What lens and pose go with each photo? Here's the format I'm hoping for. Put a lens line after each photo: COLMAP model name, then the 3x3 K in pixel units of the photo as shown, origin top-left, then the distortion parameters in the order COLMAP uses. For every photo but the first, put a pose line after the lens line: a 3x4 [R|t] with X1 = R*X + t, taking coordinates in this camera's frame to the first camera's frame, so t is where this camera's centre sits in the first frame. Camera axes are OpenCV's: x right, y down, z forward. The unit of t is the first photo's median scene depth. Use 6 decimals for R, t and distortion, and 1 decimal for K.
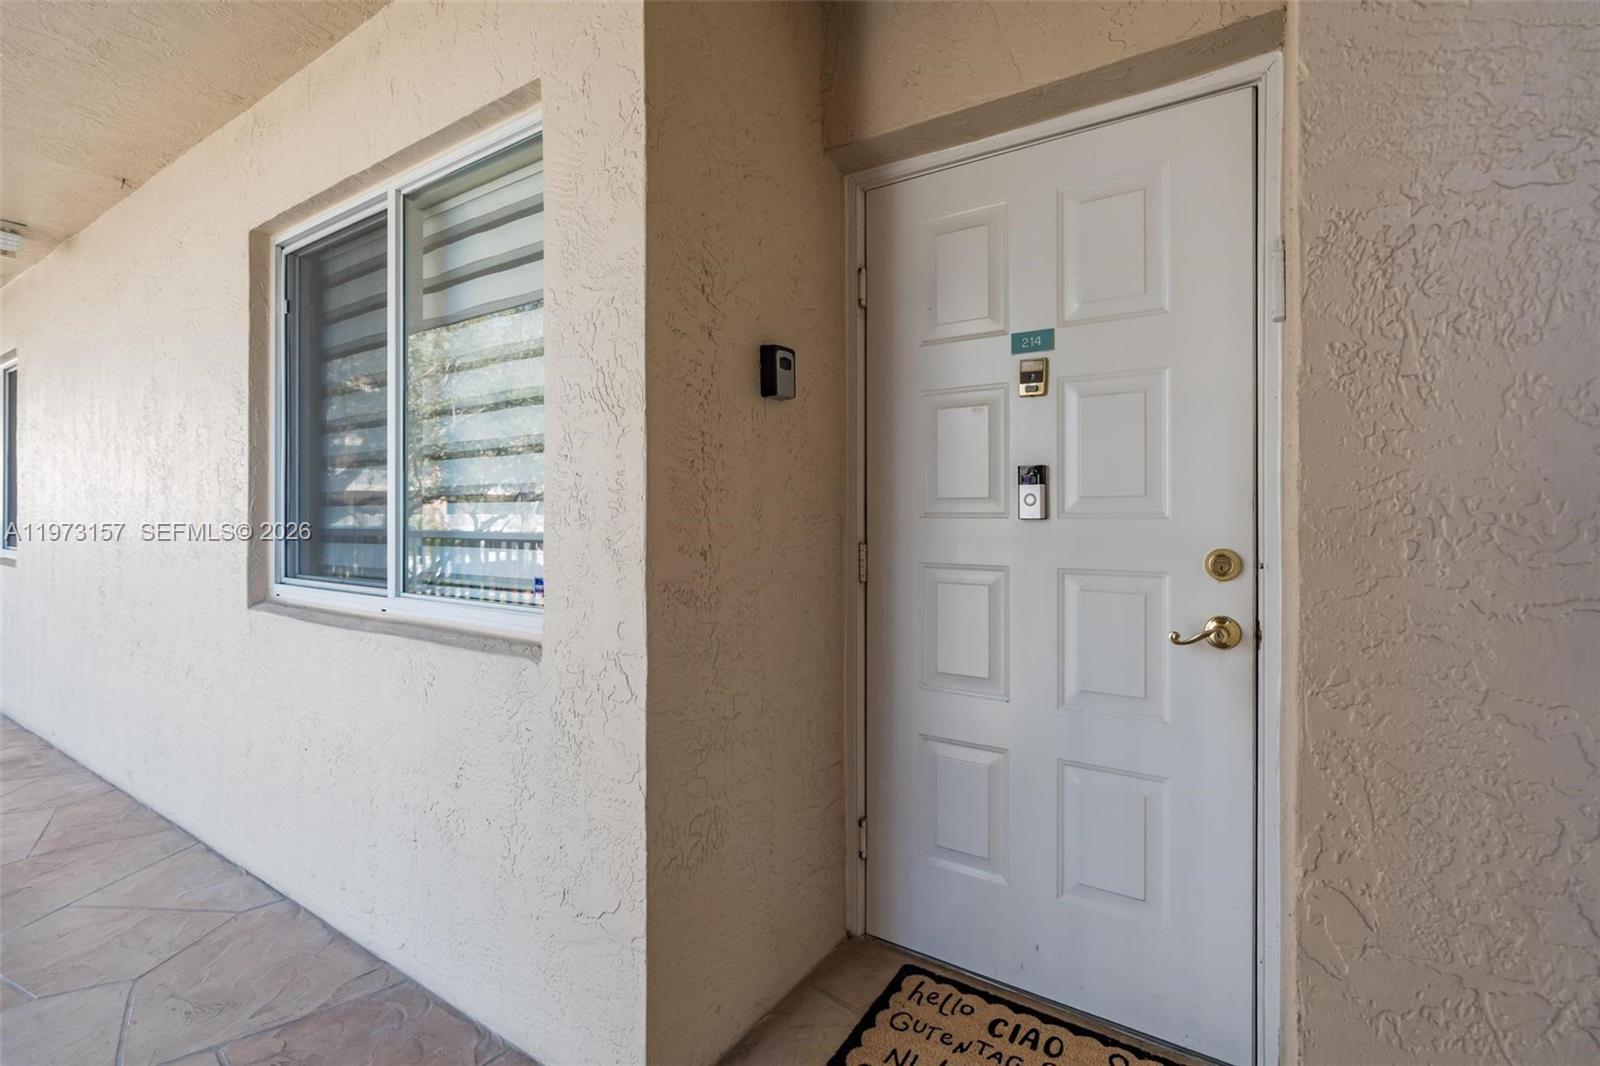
lens RADIAL K [[741.8, 0, 806.7], [0, 741.8, 521.8], [0, 0, 1]] dist [-0.005095, -0.000452]
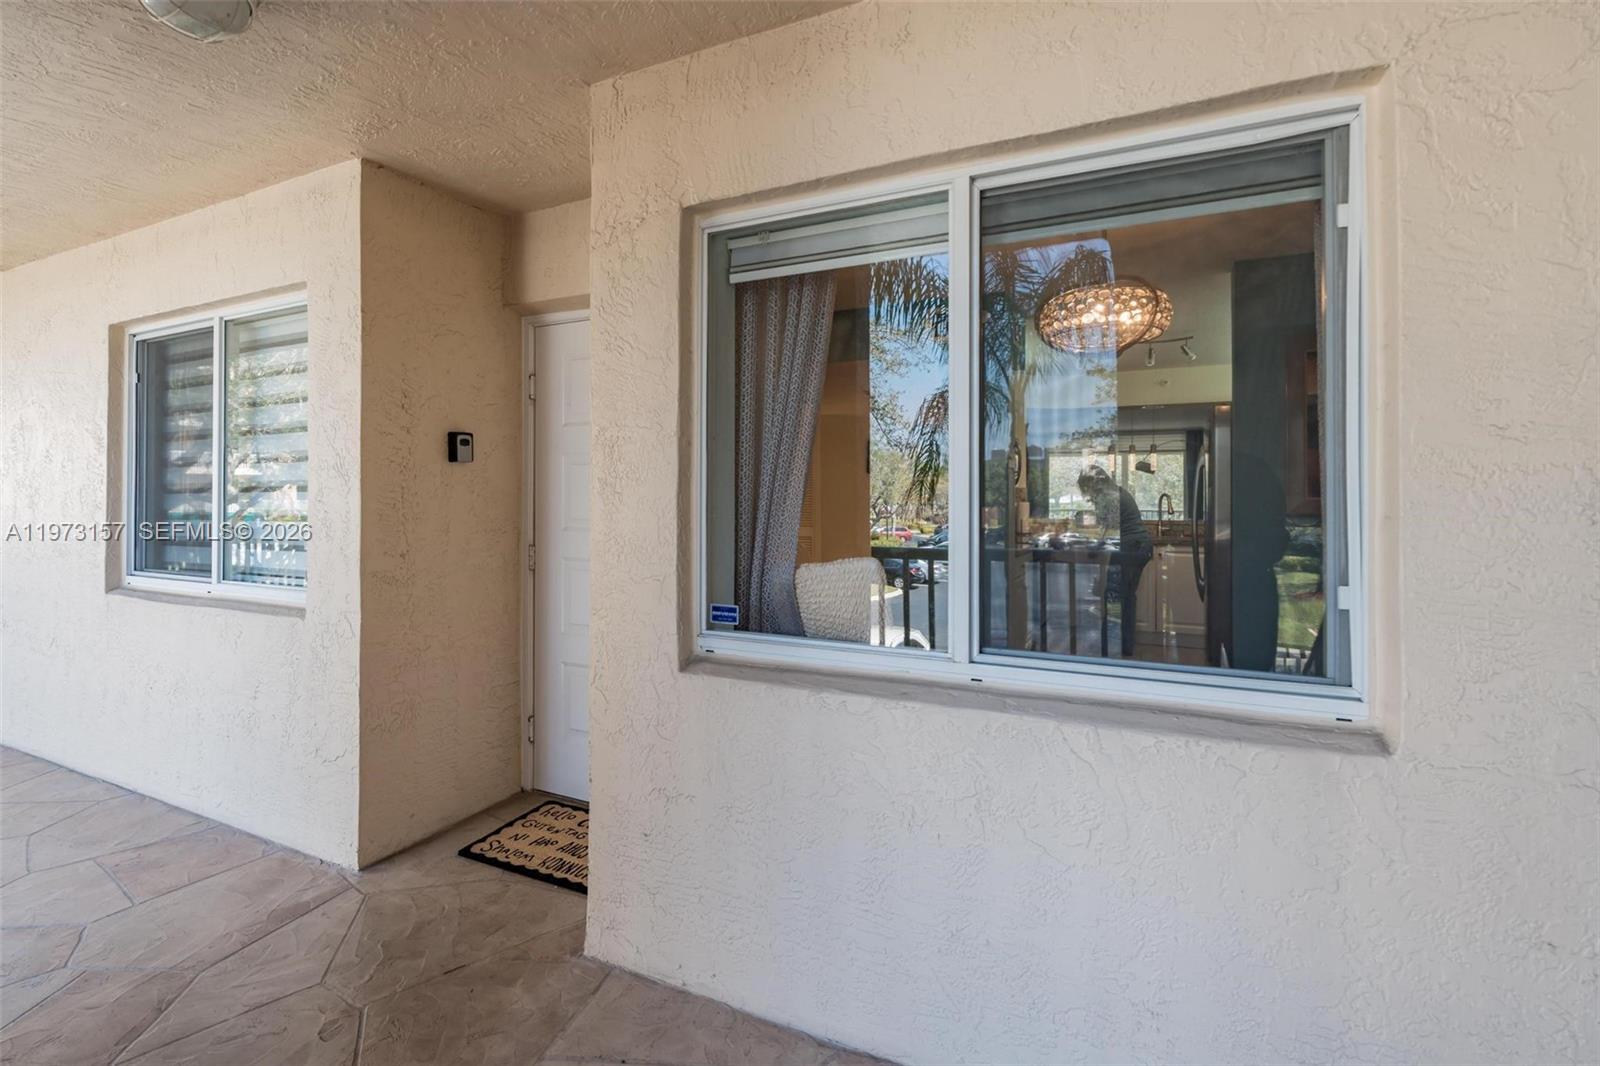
lens RADIAL K [[741.8, 0, 783.4], [0, 741.8, 496.0], [0, 0, 1]] dist [-0.005095, -0.000452]
pose [[0.991874, 0.000091, 0.127224, 0.443502], [0.001580, 0.999914, -0.013032, -0.061315], [-0.127214, 0.013127, 0.991788, -0.719748]]
